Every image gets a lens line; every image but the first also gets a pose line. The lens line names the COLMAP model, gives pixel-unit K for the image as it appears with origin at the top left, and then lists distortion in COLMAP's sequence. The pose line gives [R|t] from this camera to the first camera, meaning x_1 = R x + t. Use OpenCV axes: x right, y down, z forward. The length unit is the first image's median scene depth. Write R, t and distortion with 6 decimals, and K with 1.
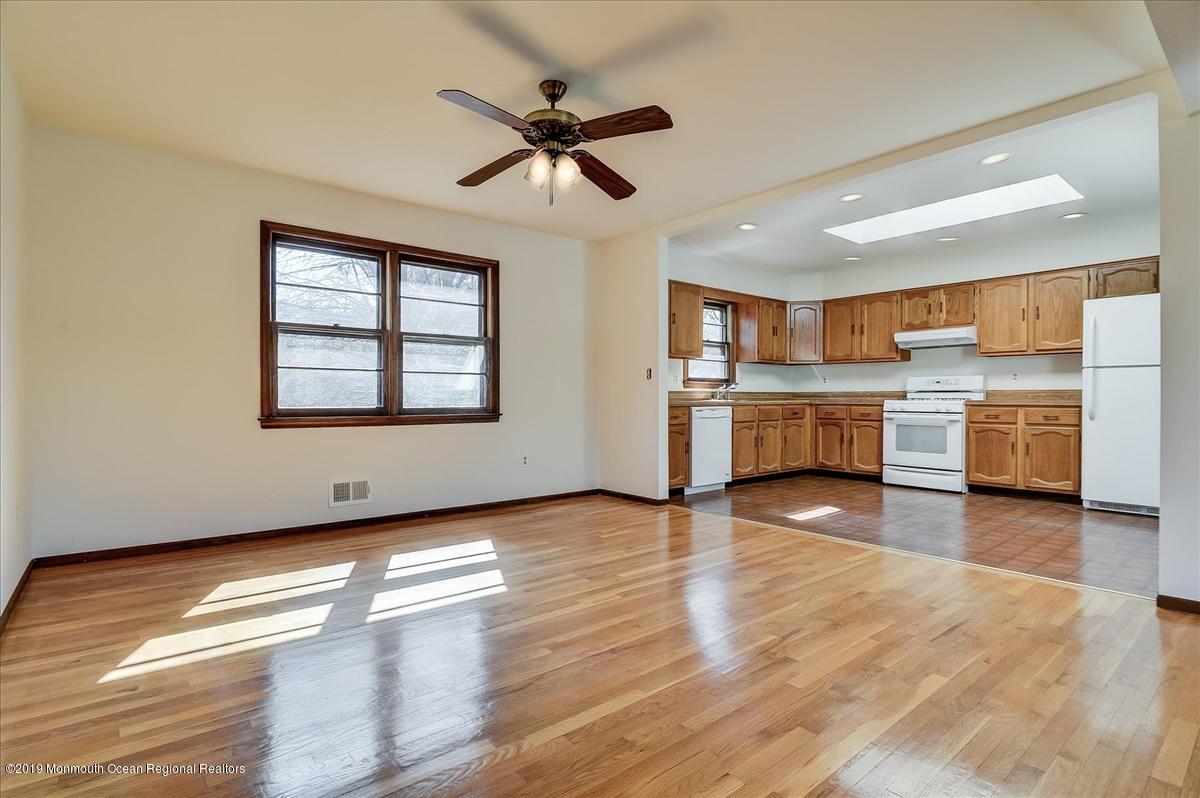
lens RADIAL K [[602.8, 0, 602.1], [0, 602.8, 399.1], [0, 0, 1]] dist [-0.002895, -0.003579]
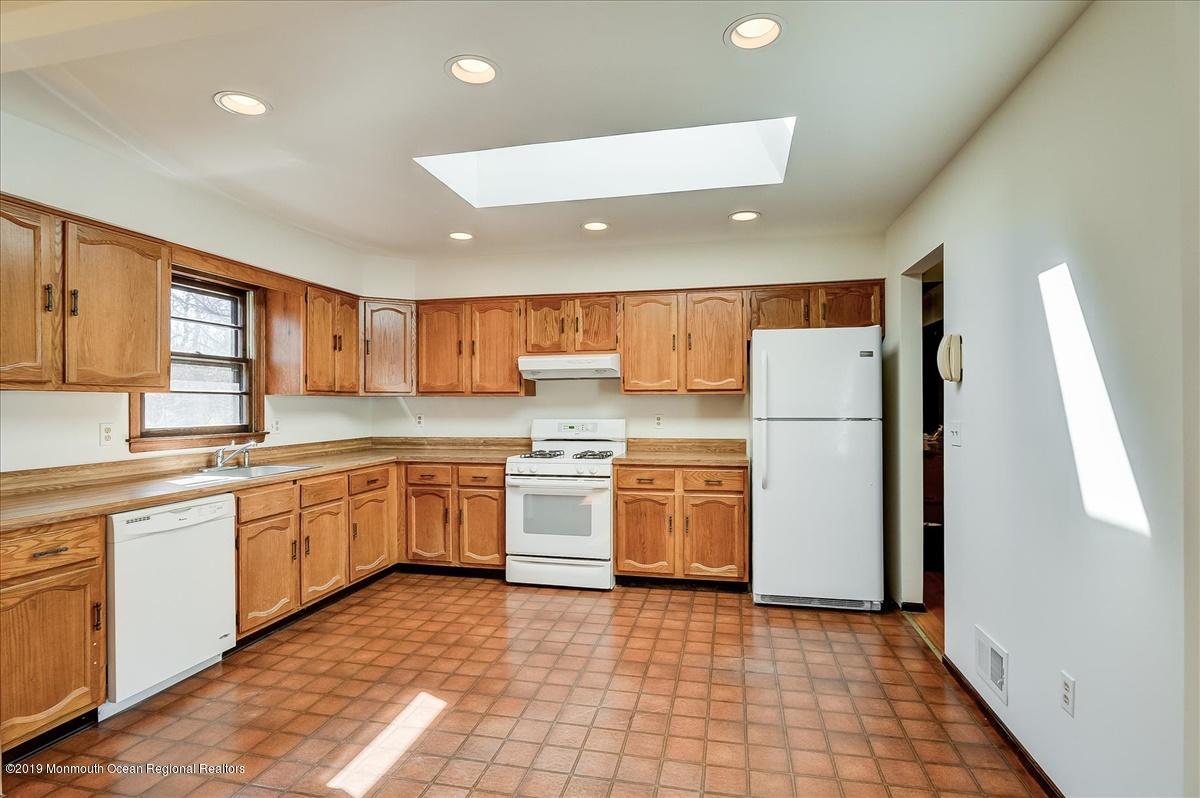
lens RADIAL K [[602.8, 0, 599.2], [0, 602.8, 413.4], [0, 0, 1]] dist [-0.002895, -0.003579]
pose [[0.799923, -0.010761, 0.600007, 0.165392], [0.003195, 0.999901, 0.013674, -0.061719], [-0.600095, -0.009021, 0.799878, 0.446293]]
